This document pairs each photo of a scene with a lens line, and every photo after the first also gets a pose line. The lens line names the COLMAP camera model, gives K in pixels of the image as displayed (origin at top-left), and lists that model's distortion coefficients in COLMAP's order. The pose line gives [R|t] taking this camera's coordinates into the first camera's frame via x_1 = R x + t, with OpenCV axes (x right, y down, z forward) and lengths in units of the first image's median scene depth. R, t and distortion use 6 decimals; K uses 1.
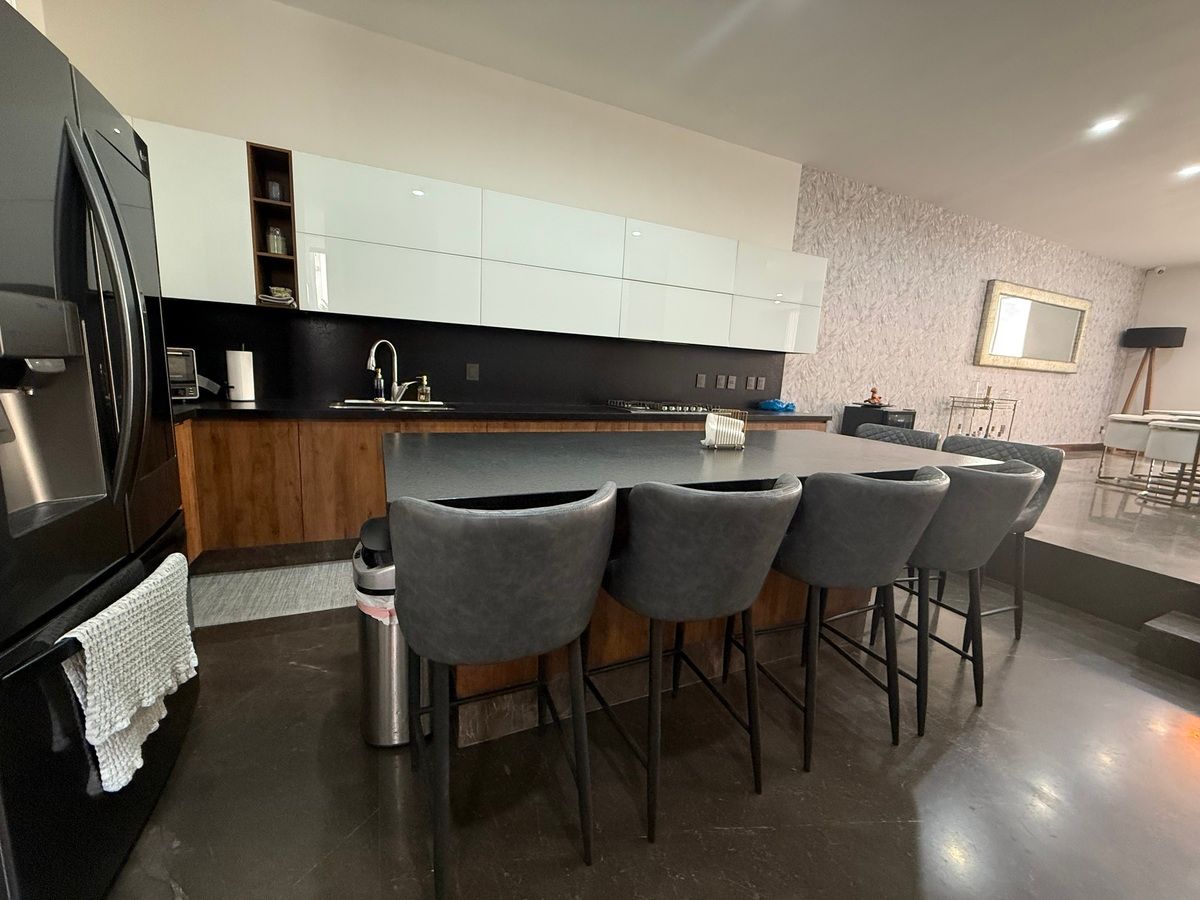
lens RADIAL K [[476.9, 0, 591.2], [0, 476.9, 445.3], [0, 0, 1]] dist [0.000069, 0.000369]
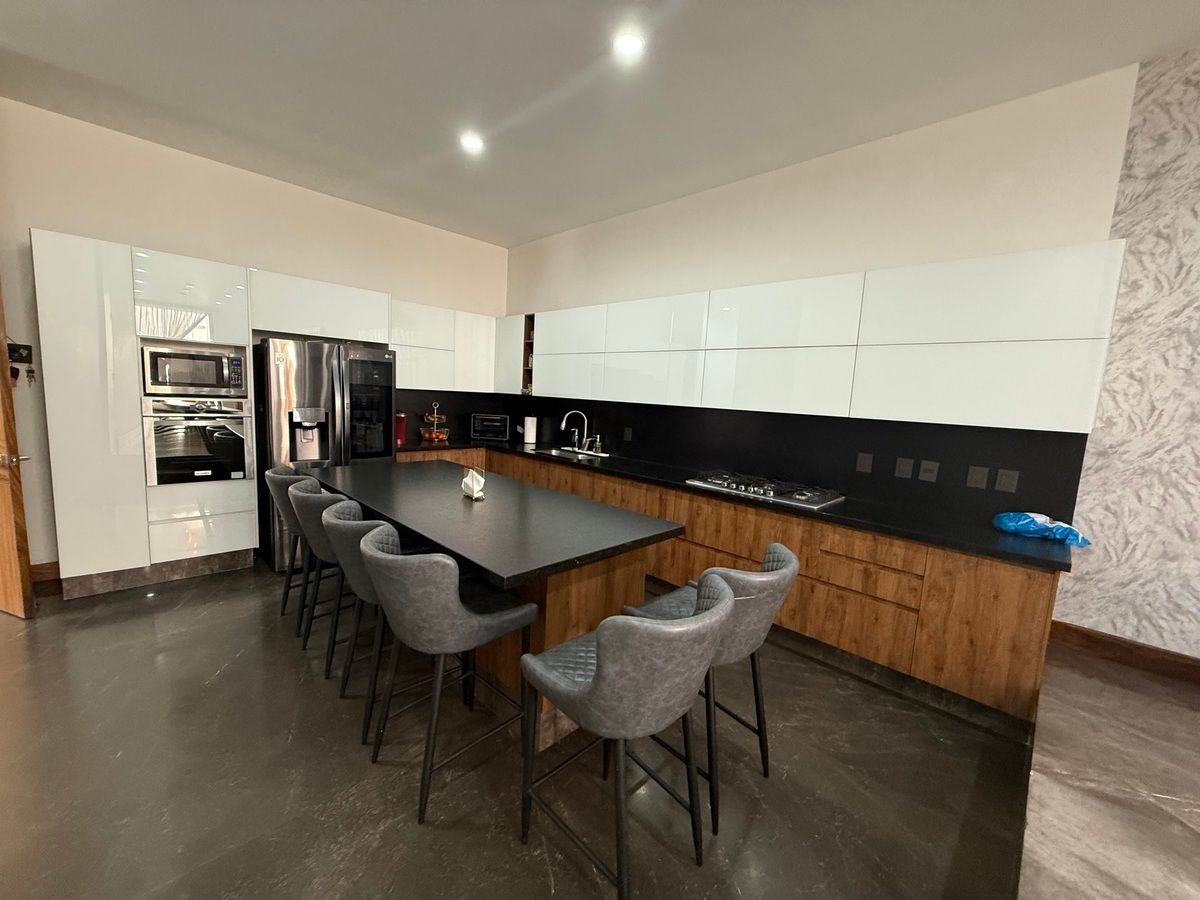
lens RADIAL K [[476.9, 0, 591.2], [0, 476.9, 445.3], [0, 0, 1]] dist [0.000069, 0.000369]
pose [[0.358756, 0.069970, -0.930805, 1.274889], [-0.177910, 0.984032, 0.005400, -0.156360], [0.916320, 0.163662, 0.365475, 0.608846]]
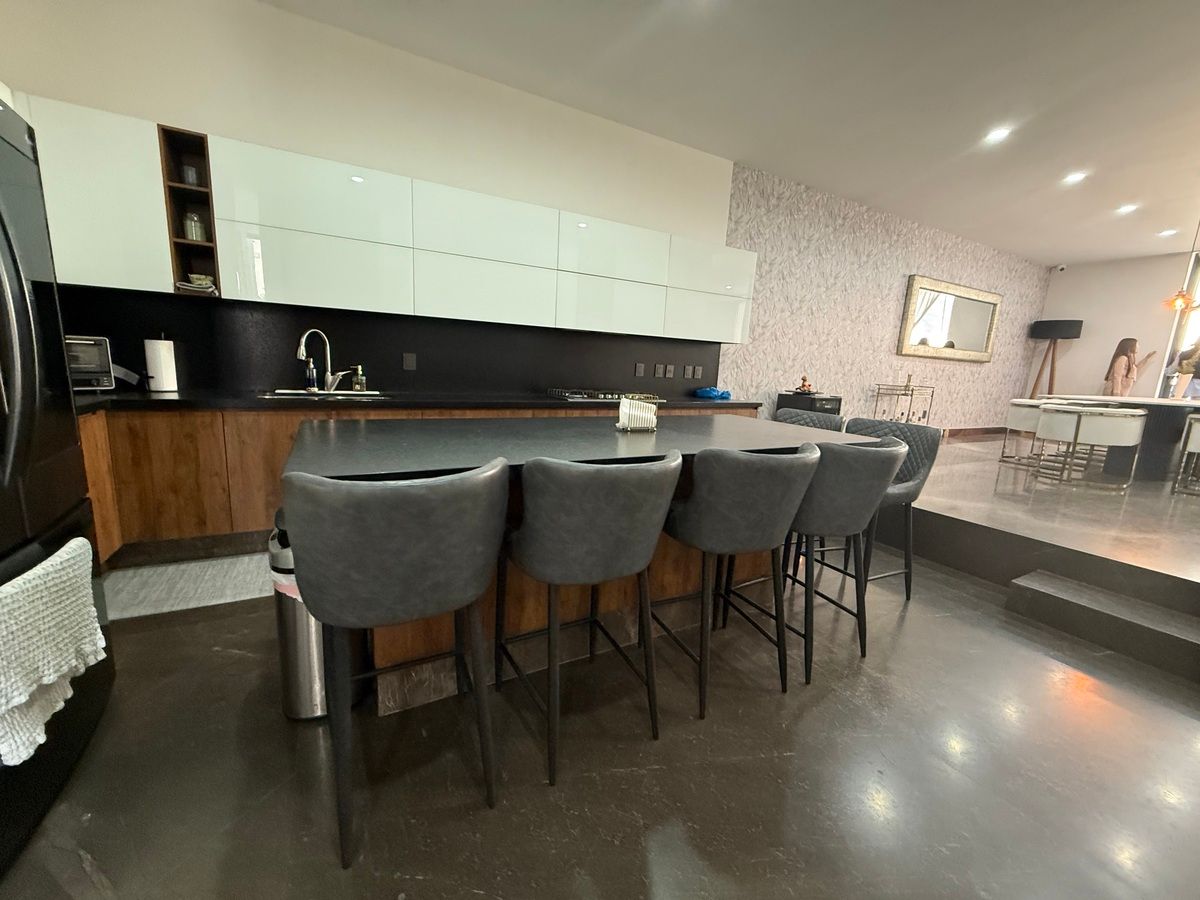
lens RADIAL K [[476.9, 0, 591.2], [0, 476.9, 445.3], [0, 0, 1]] dist [0.000069, 0.000369]
pose [[0.997031, -0.016195, 0.075279, 0.074775], [0.014900, 0.999732, 0.017730, 0.014501], [-0.075546, -0.016556, 0.997005, -0.047310]]
